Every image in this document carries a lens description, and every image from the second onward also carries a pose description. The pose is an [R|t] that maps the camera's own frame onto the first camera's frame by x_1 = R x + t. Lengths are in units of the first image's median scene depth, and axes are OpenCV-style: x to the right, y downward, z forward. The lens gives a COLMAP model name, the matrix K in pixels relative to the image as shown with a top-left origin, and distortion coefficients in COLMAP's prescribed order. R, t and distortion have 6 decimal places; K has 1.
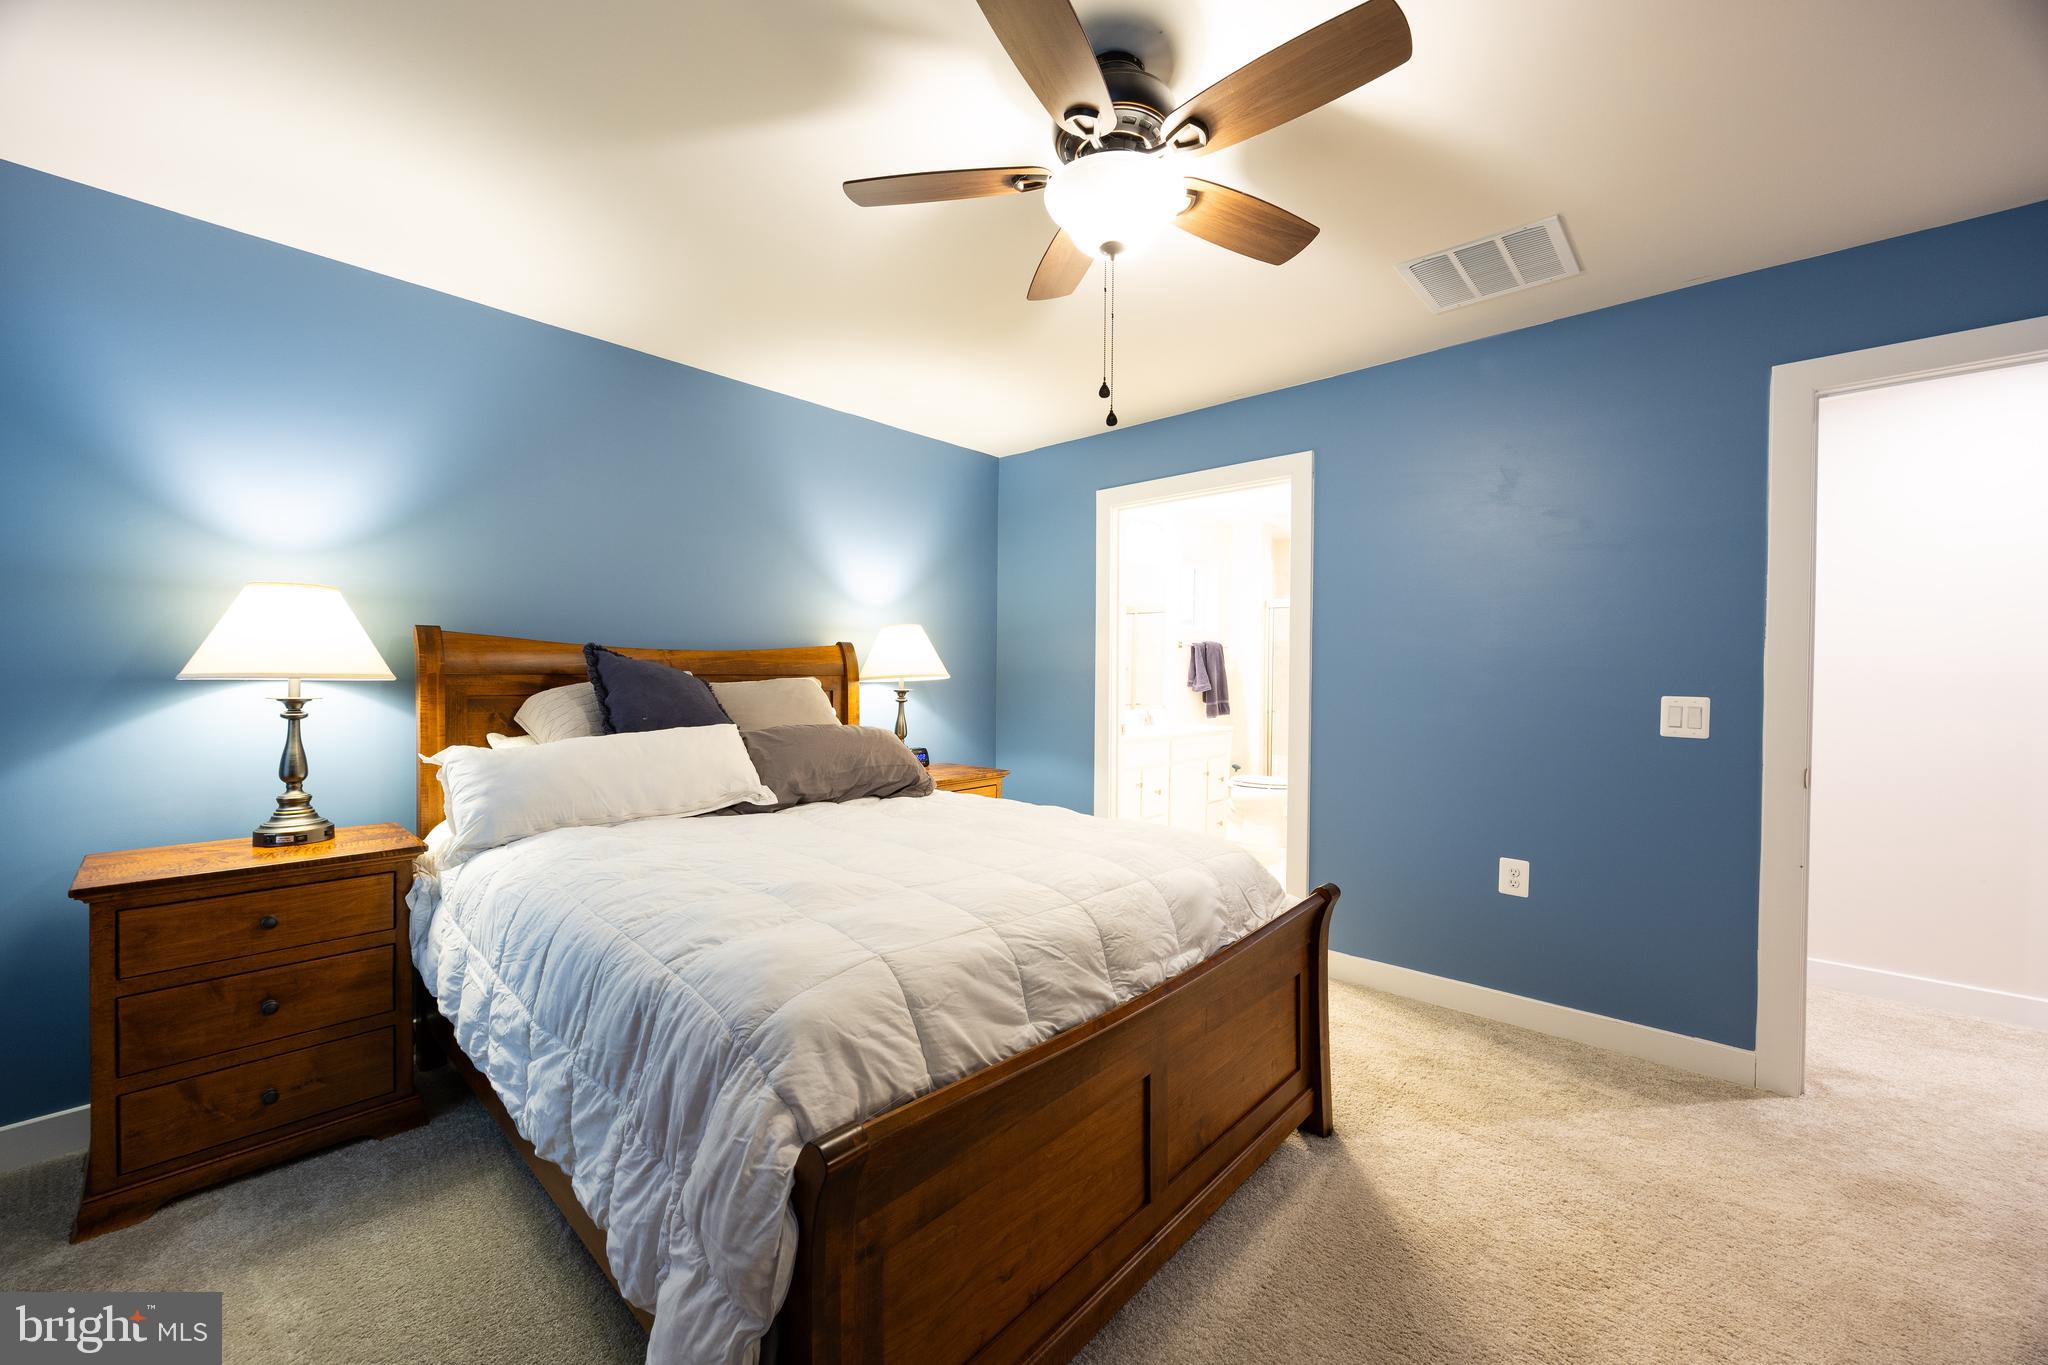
lens RADIAL K [[781.0, 0, 1031.0], [0, 781.0, 680.9], [0, 0, 1]] dist [-0.002854, 0.000185]
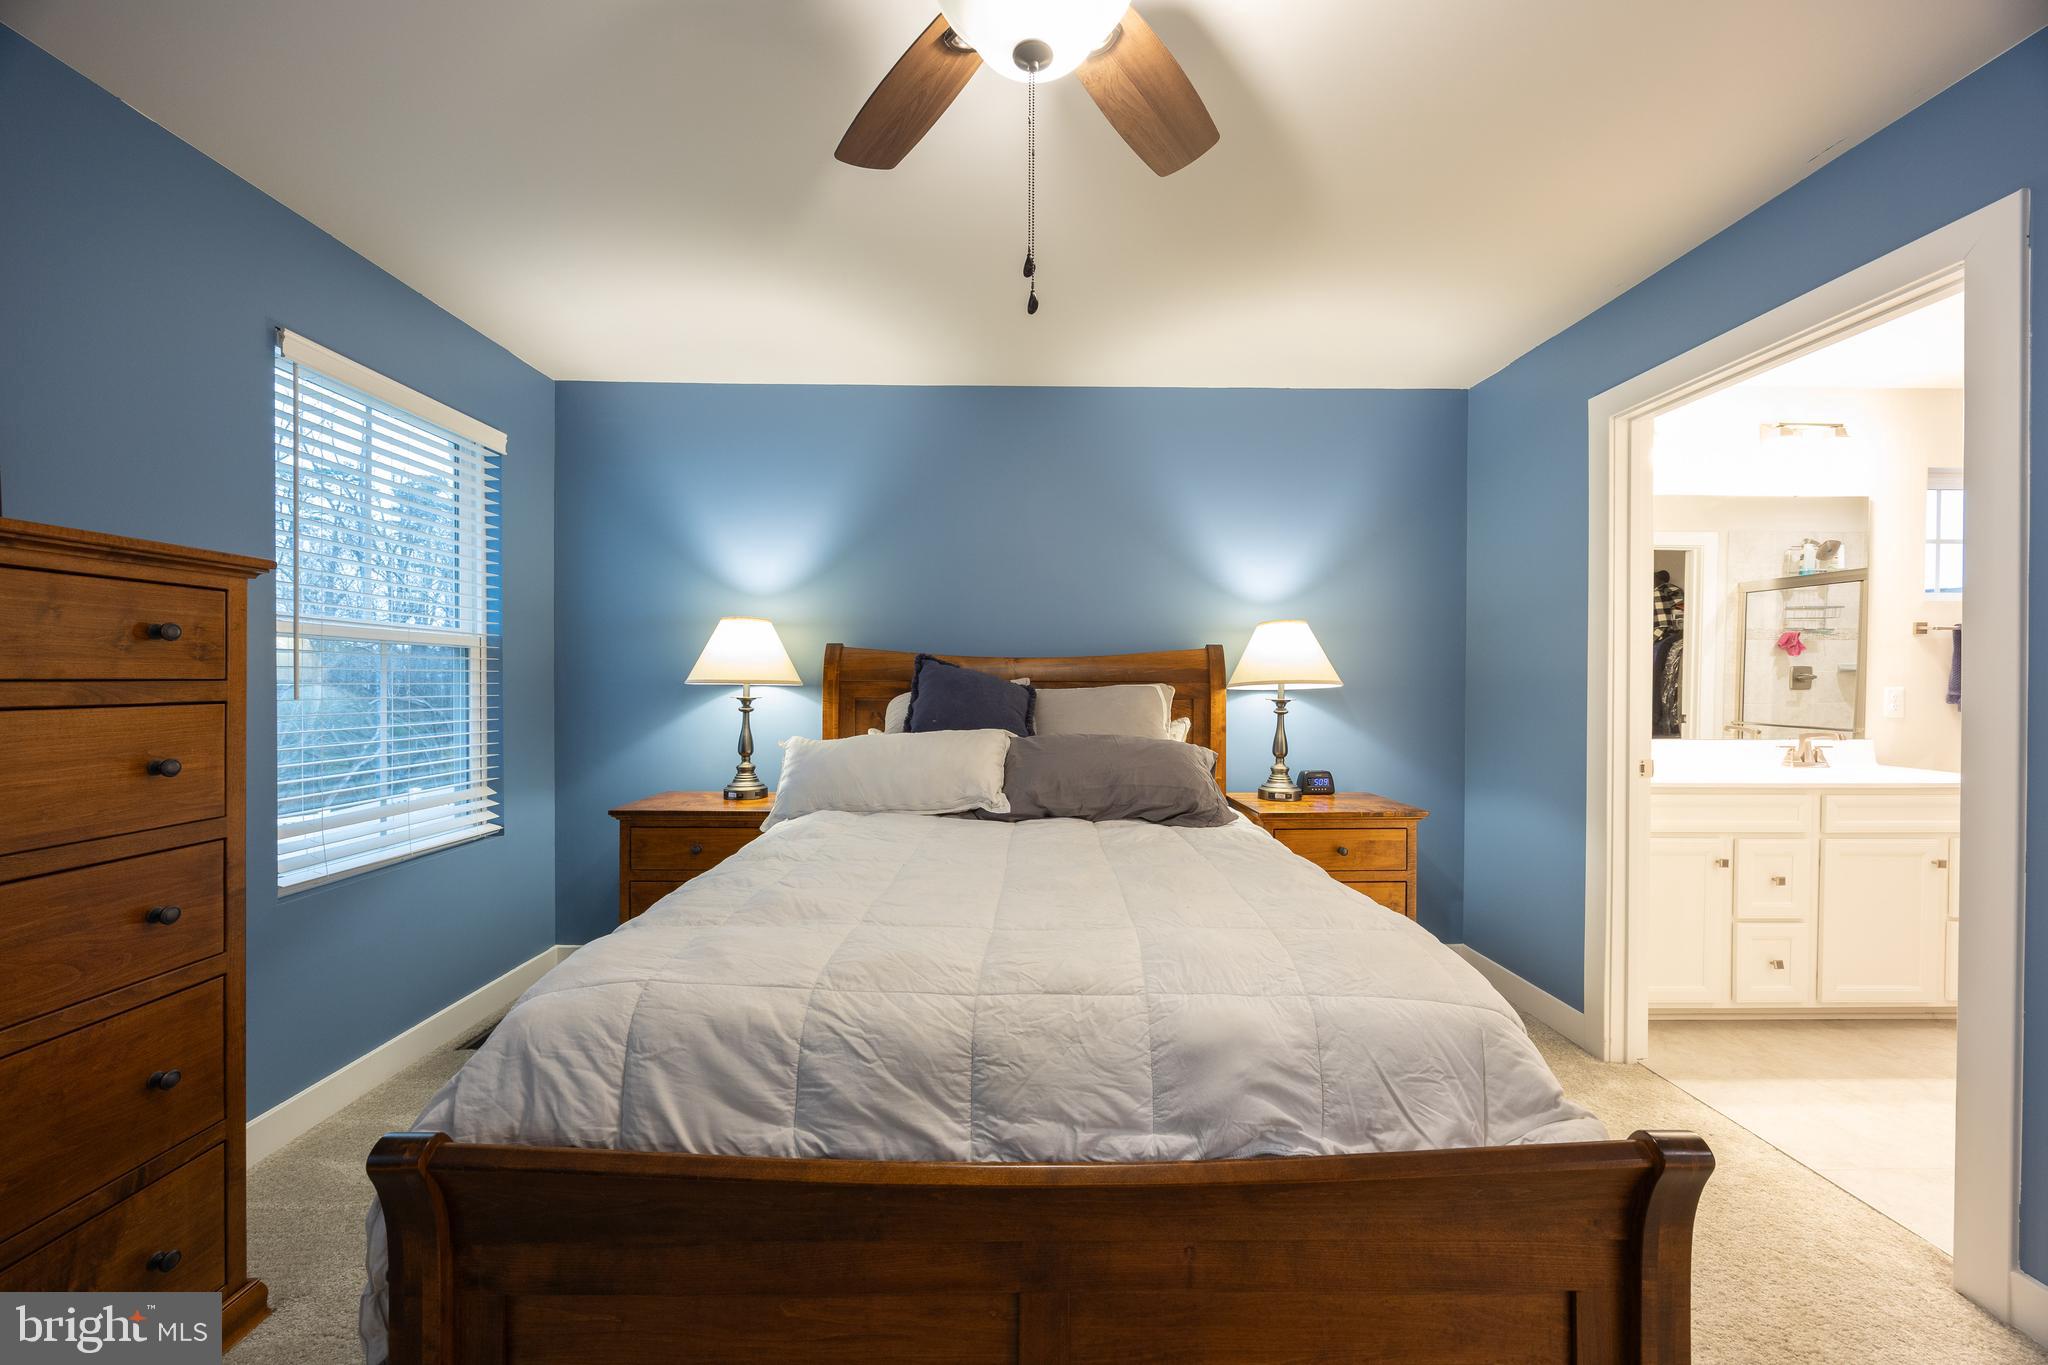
lens RADIAL K [[781.0, 0, 1025.4], [0, 781.0, 677.9], [0, 0, 1]] dist [-0.002854, 0.000185]
pose [[0.679692, -0.005060, -0.733480, 0.454320], [-0.006242, 0.999900, -0.012683, 0.001619], [0.733471, 0.013199, 0.679593, 0.401251]]
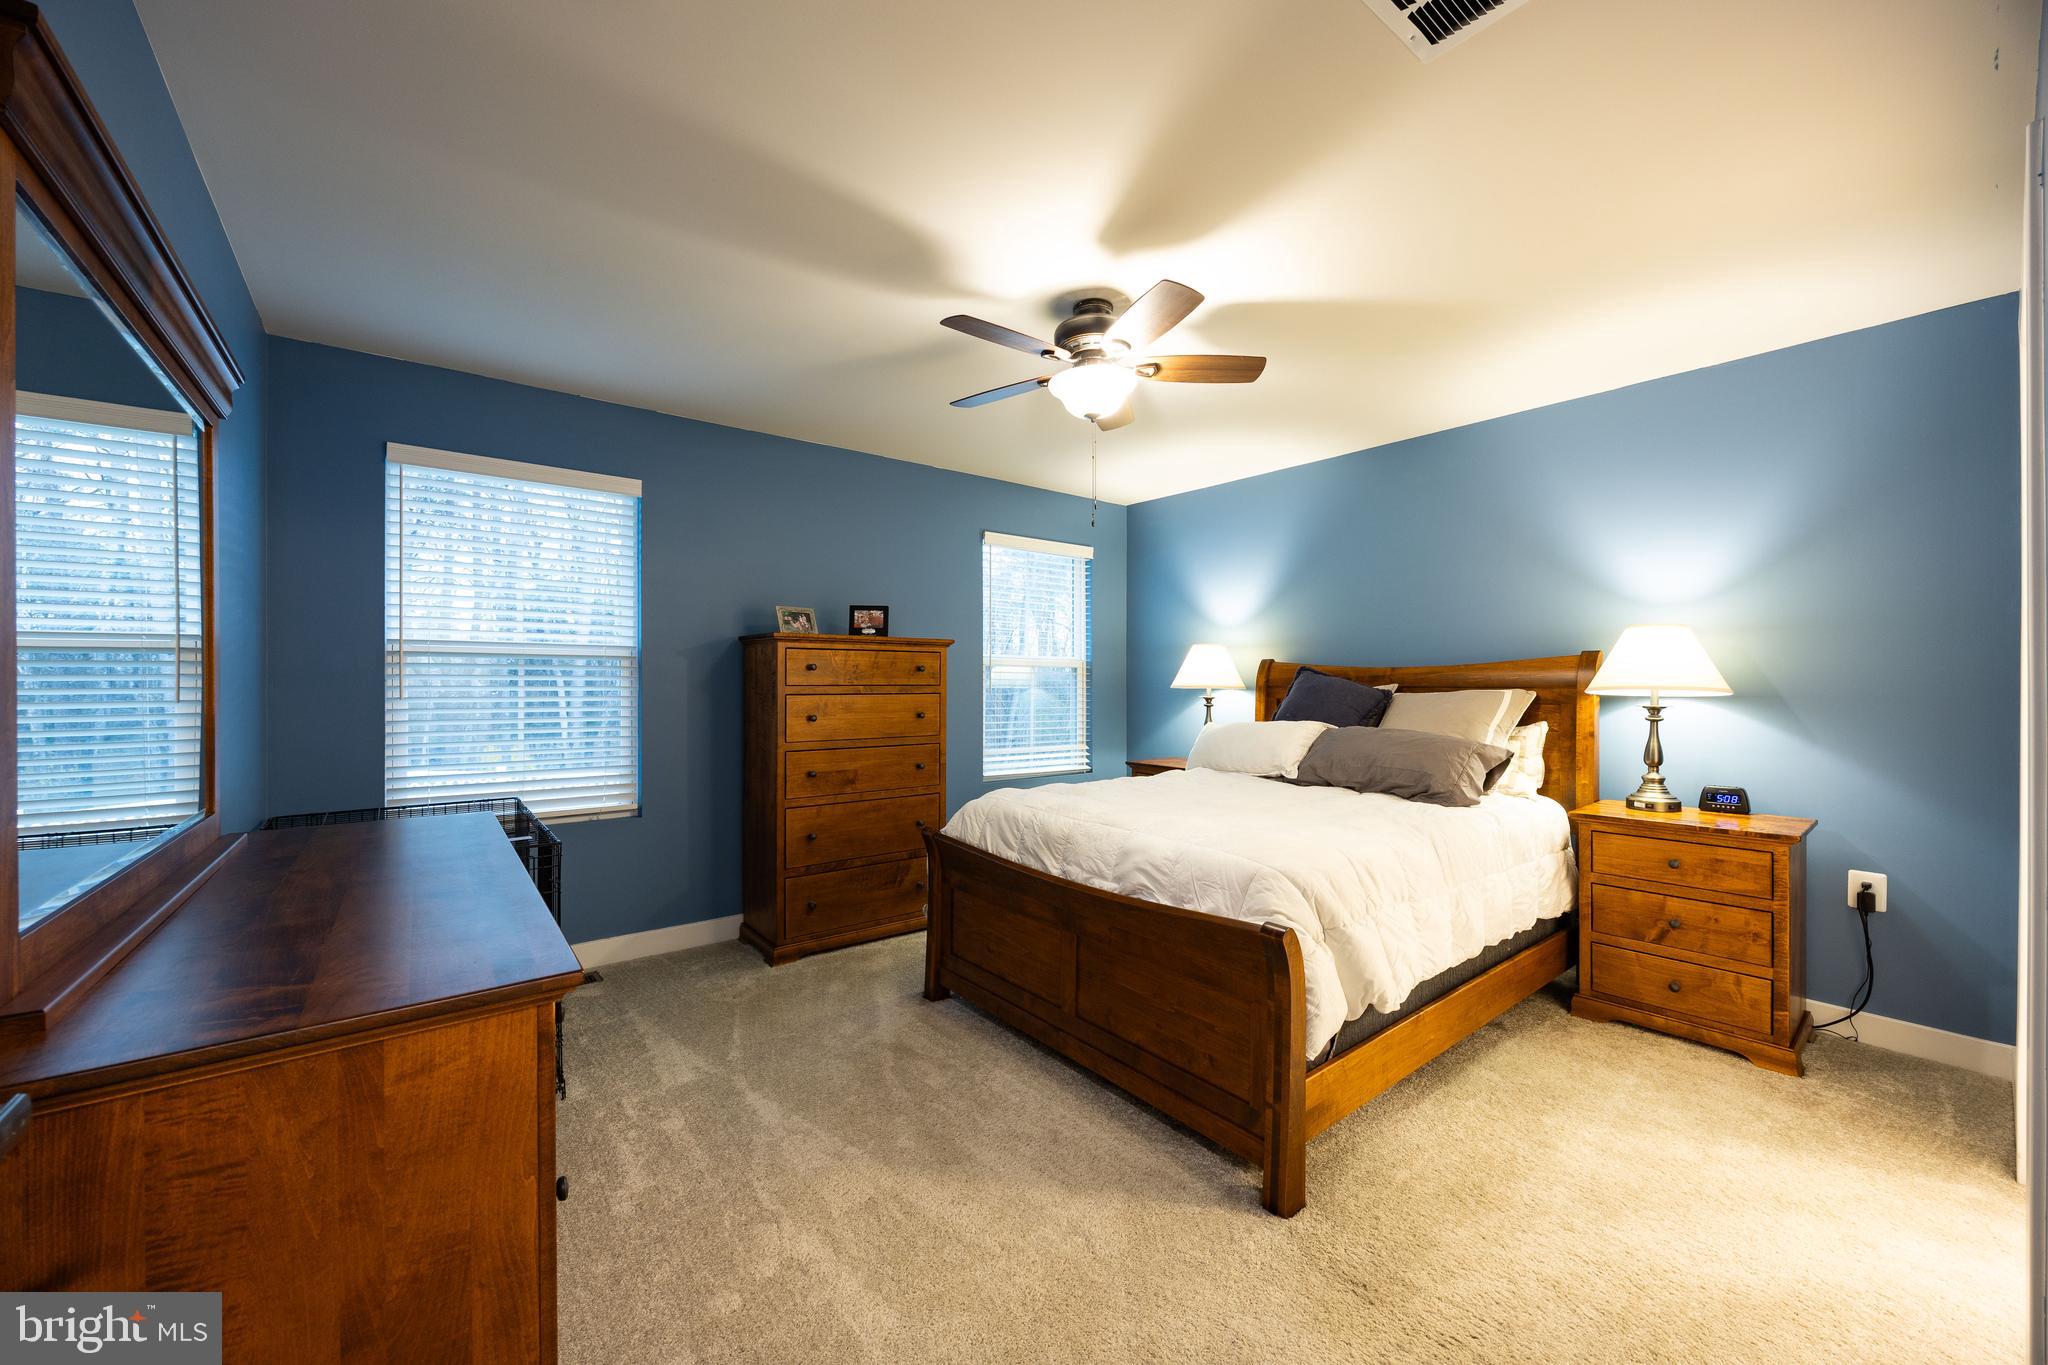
lens RADIAL K [[781.0, 0, 1031.0], [0, 781.0, 687.1], [0, 0, 1]] dist [-0.002854, 0.000185]
pose [[-0.156982, -0.001168, -0.987601, 1.270665], [-0.013193, 0.999913, 0.000914, -0.001013], [0.987513, 0.013173, -0.156984, 0.851585]]
